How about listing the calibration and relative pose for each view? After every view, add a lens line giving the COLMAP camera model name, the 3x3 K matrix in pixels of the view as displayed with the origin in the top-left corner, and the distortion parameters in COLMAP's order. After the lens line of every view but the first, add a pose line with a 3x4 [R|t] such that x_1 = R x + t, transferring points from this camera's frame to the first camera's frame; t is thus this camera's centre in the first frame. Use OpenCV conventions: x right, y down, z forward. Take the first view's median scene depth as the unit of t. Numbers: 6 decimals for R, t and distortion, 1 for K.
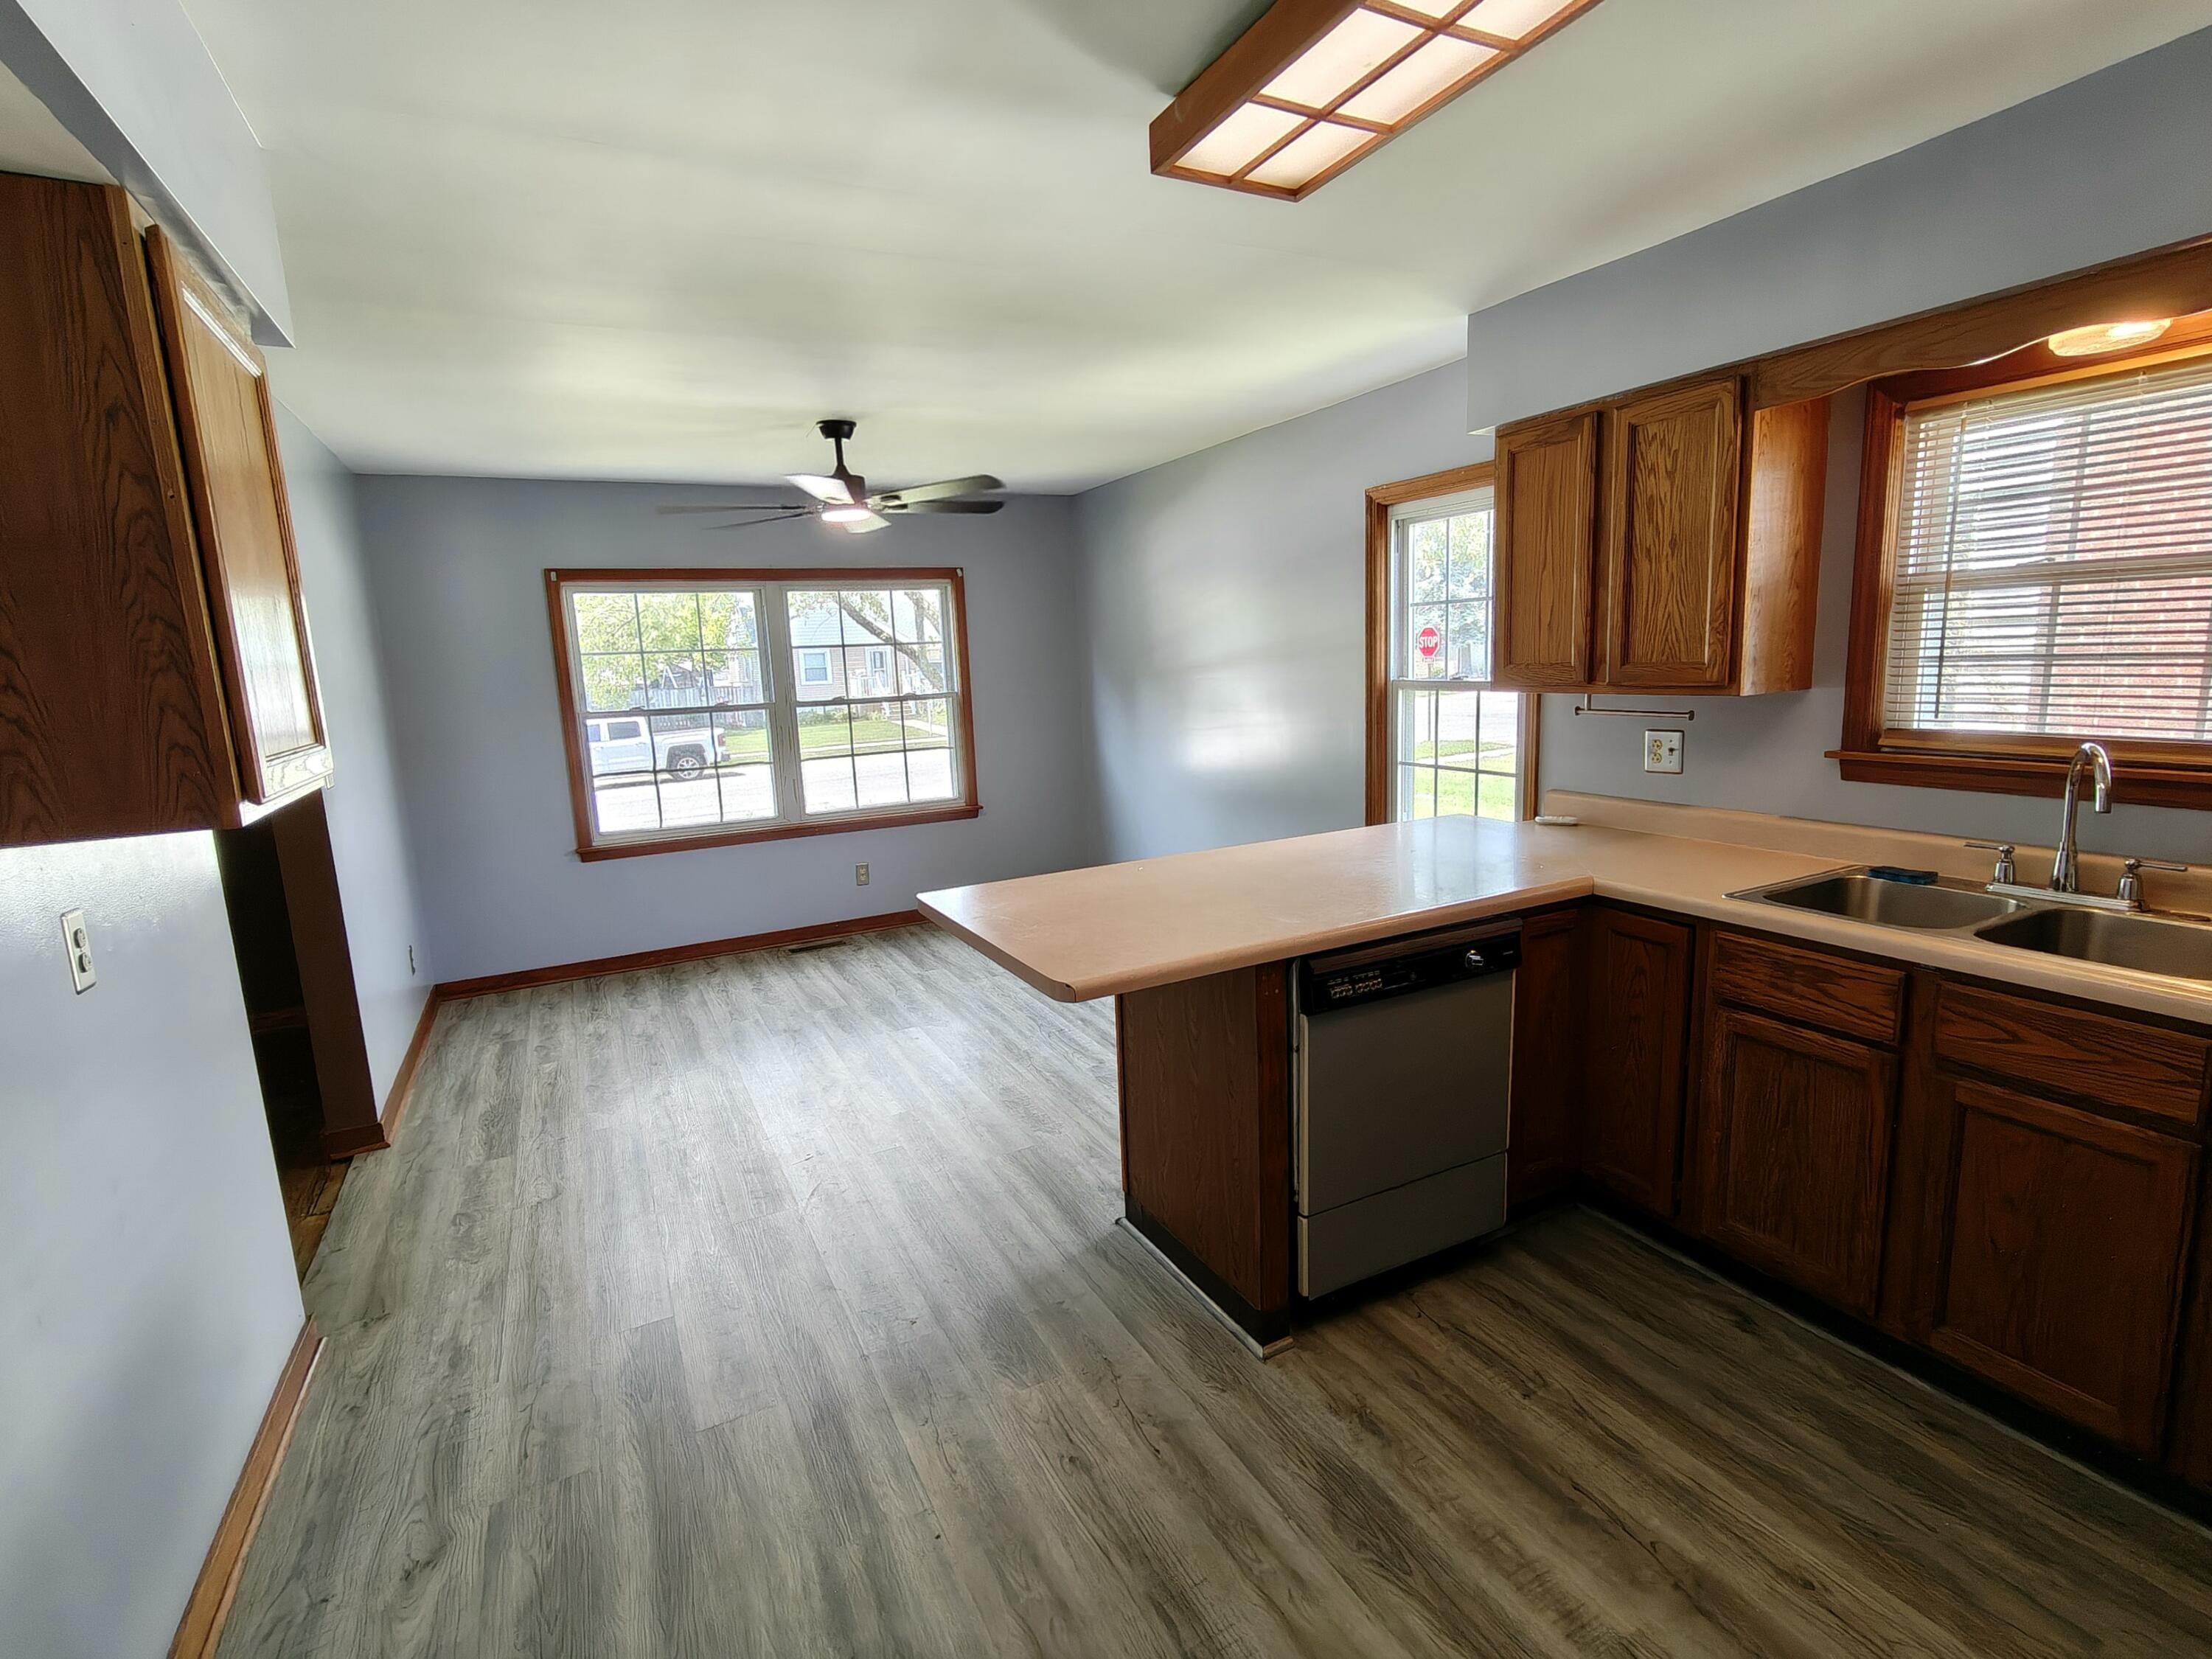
lens RADIAL K [[1038.9, 0, 1113.6], [0, 1038.9, 829.9], [0, 0, 1]] dist [-0.015617, 0.010019]
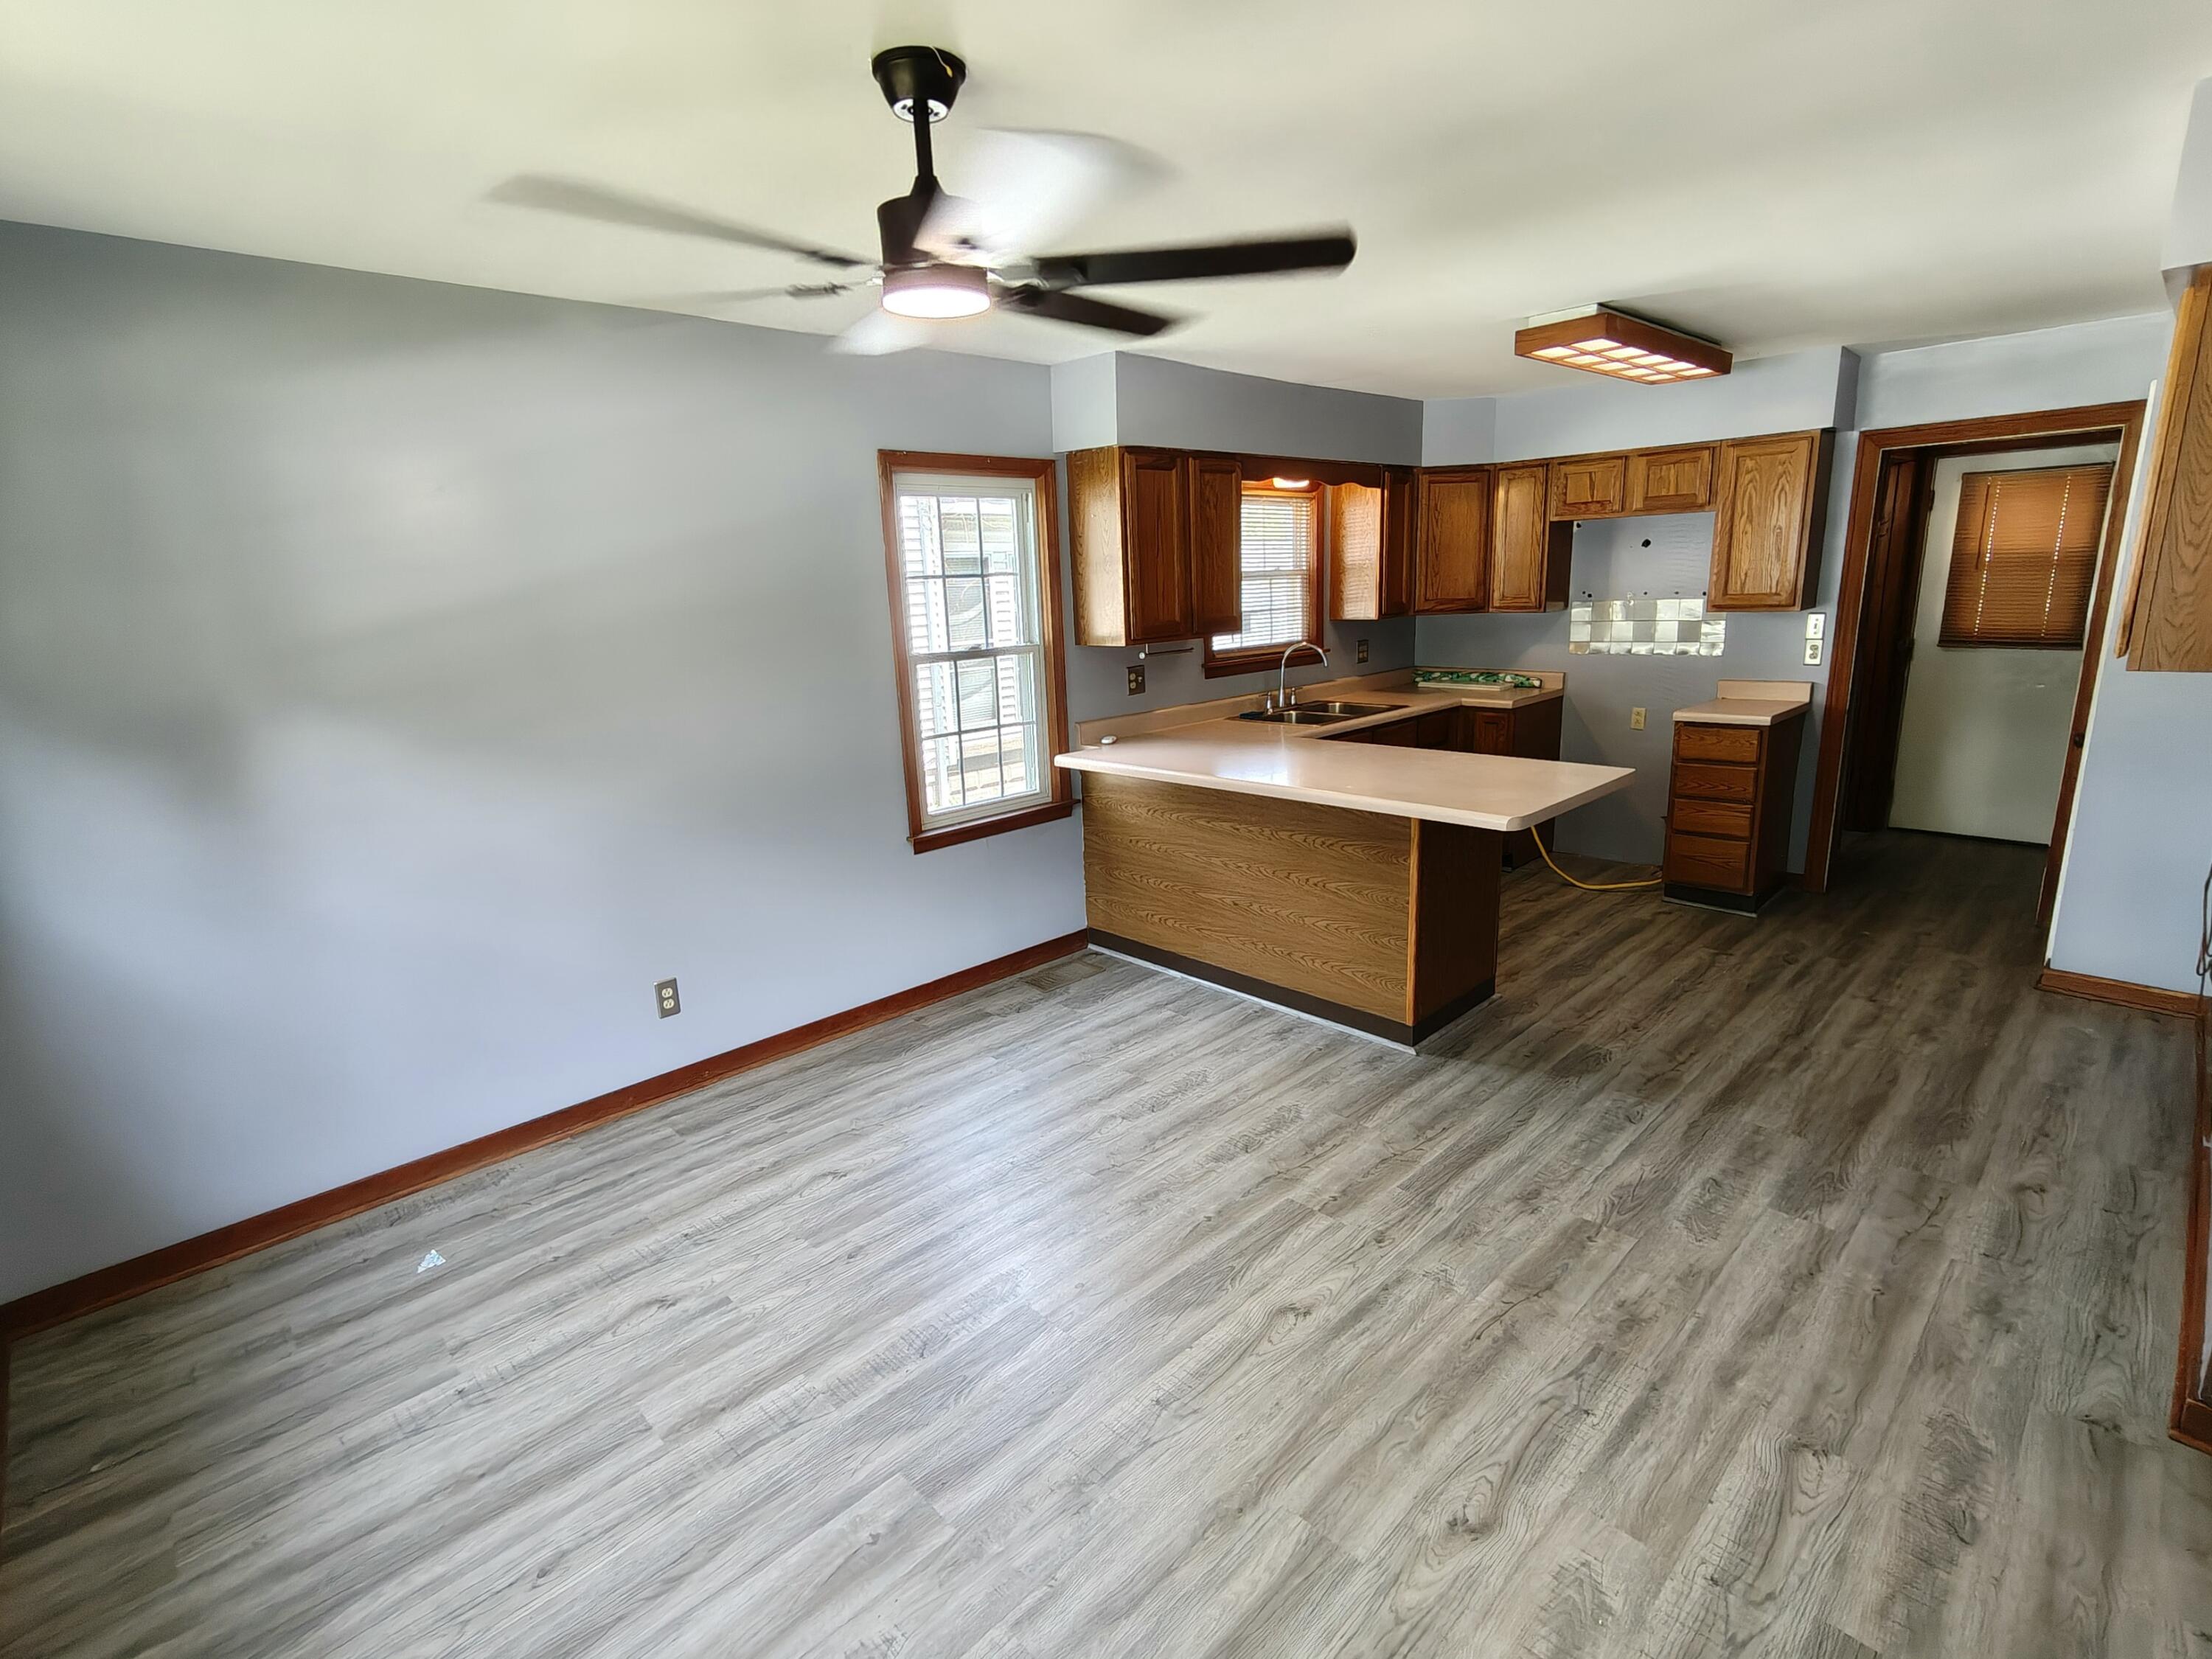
lens RADIAL K [[1050.6, 0, 1106.0], [0, 1050.6, 829.5], [0, 0, 1]] dist [0.010489, -0.000872]
pose [[-0.282491, -0.171868, 0.943748, -1.312908], [0.211827, 0.948356, 0.236113, -0.326887], [-0.935590, 0.266611, -0.231496, 1.966097]]
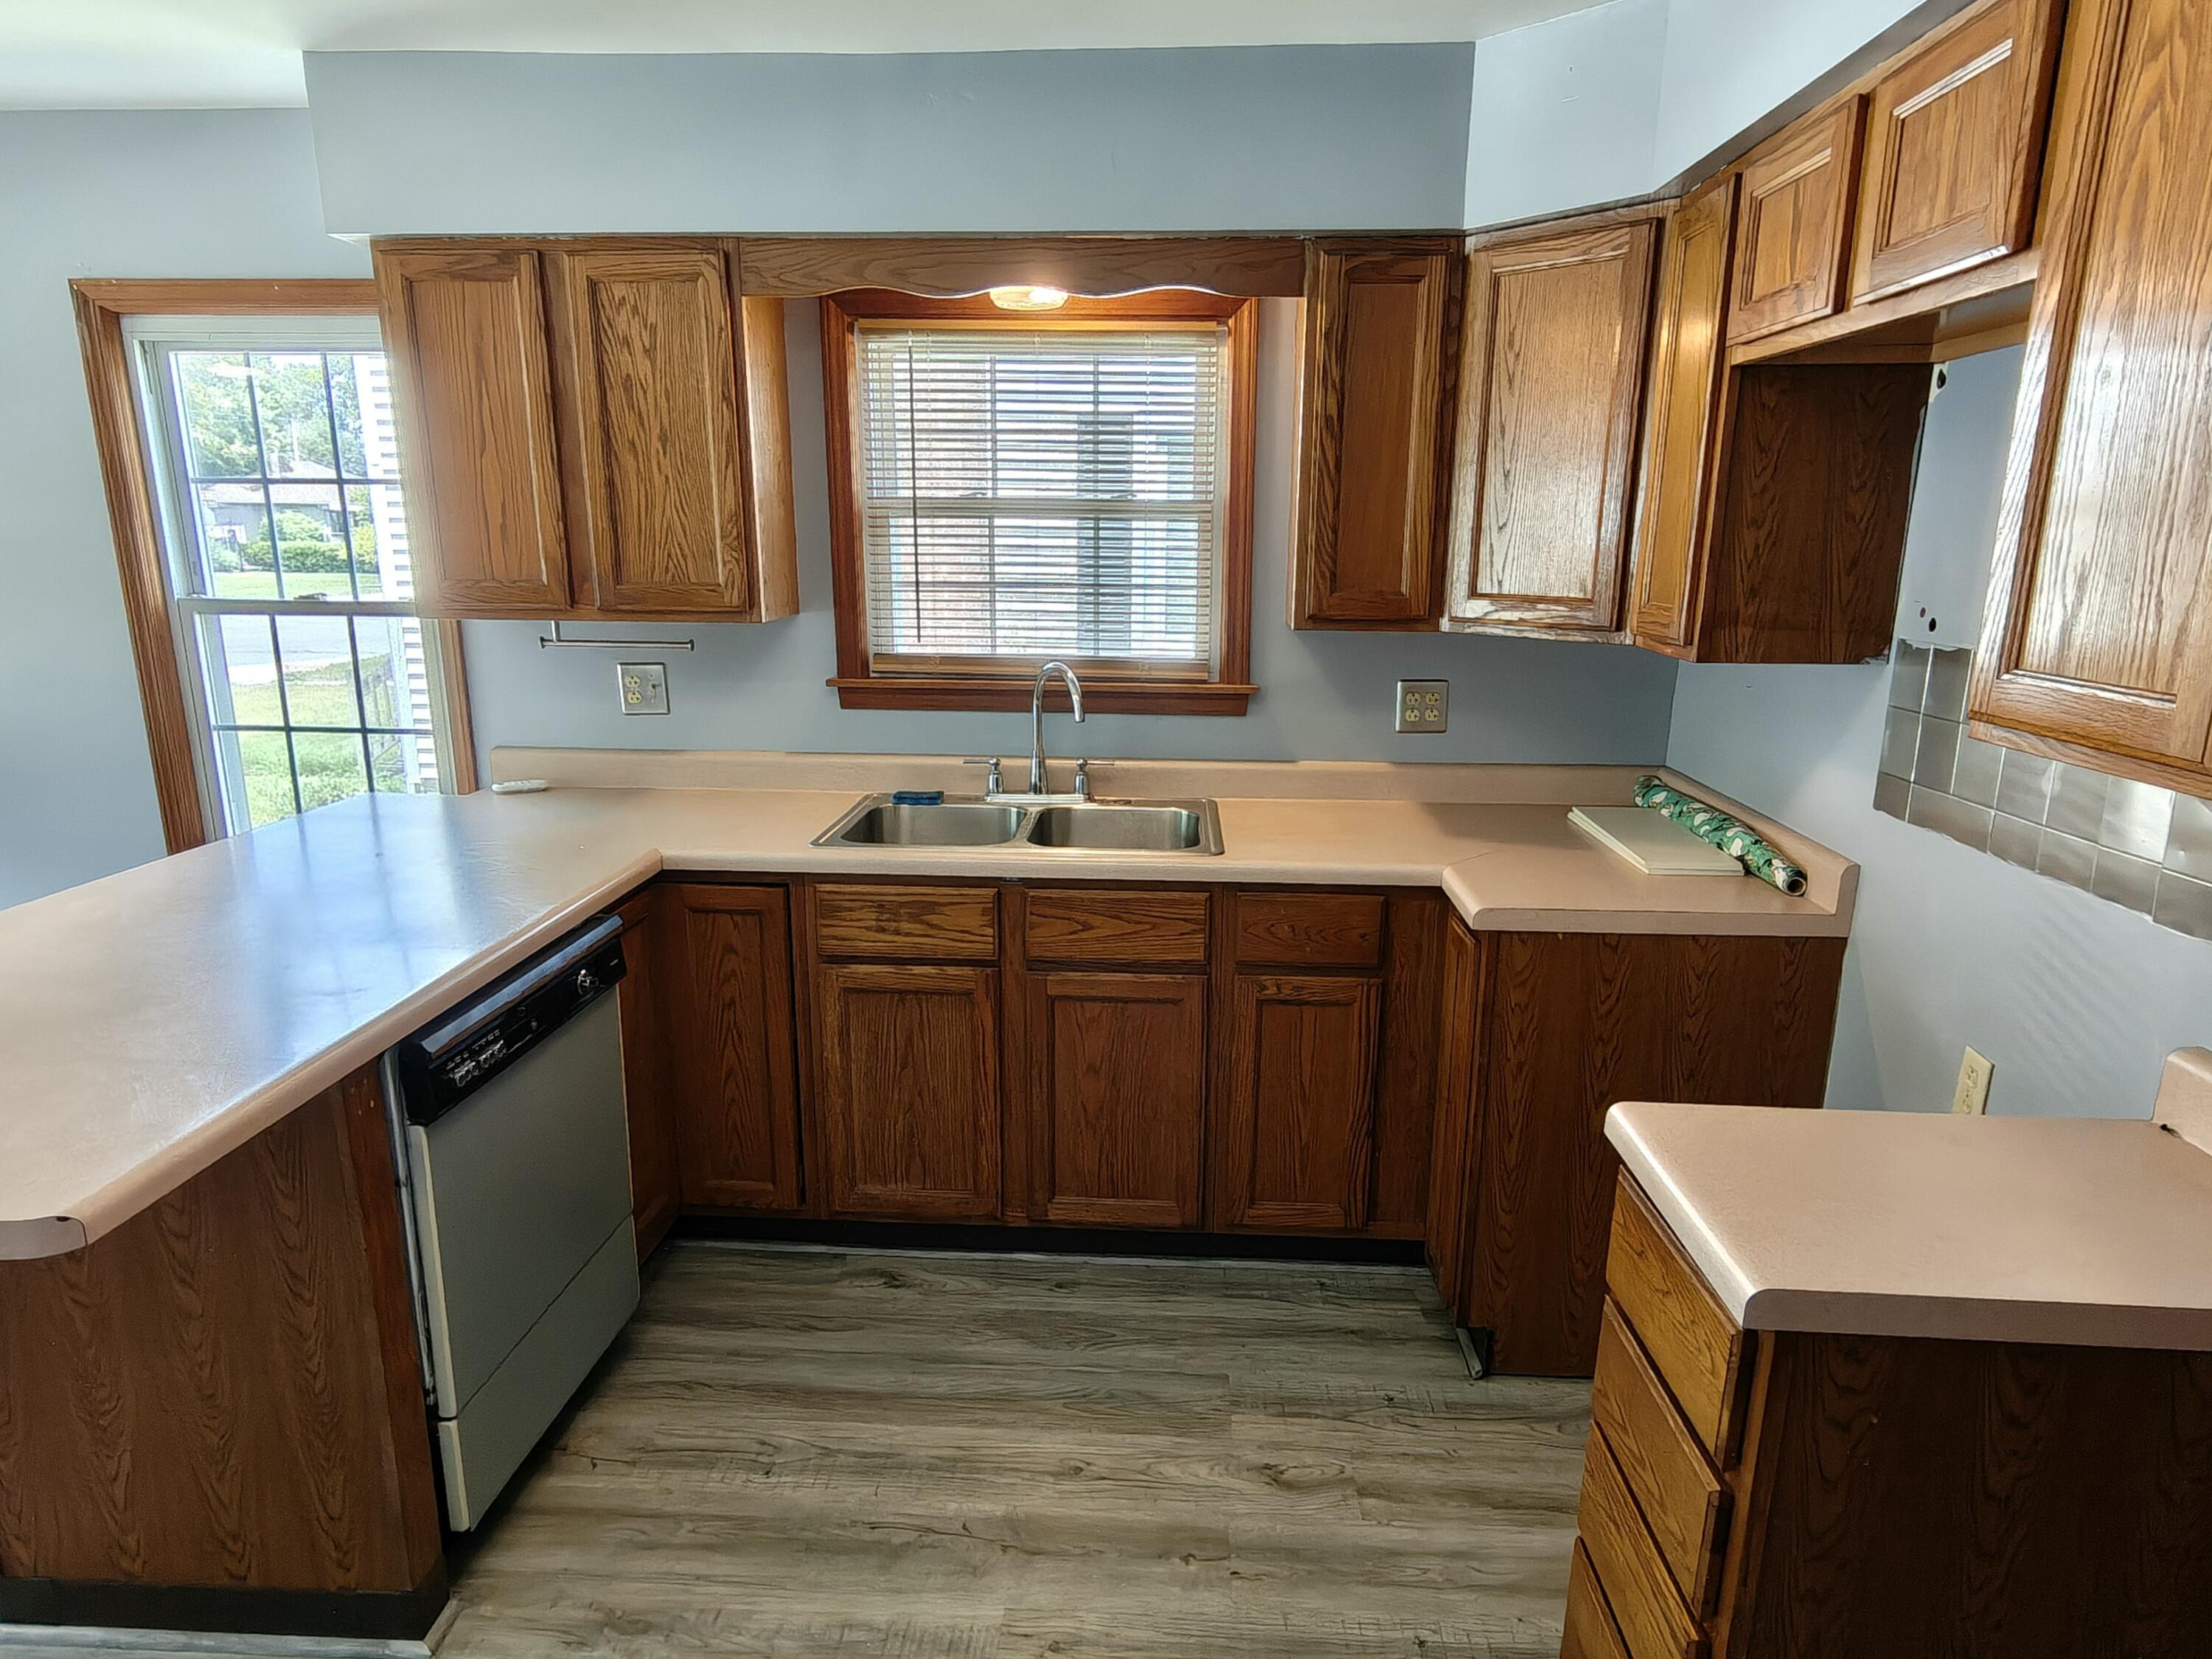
lens RADIAL K [[1295.0, 0, 1106.8], [0, 1295.0, 855.7], [0, 0, 1]] dist [-0.000129, 0.001666]
pose [[0.508324, -0.163841, 0.845436, -0.245859], [0.115481, 0.985836, 0.121616, -0.036541], [-0.853388, 0.035811, 0.520045, 0.191394]]
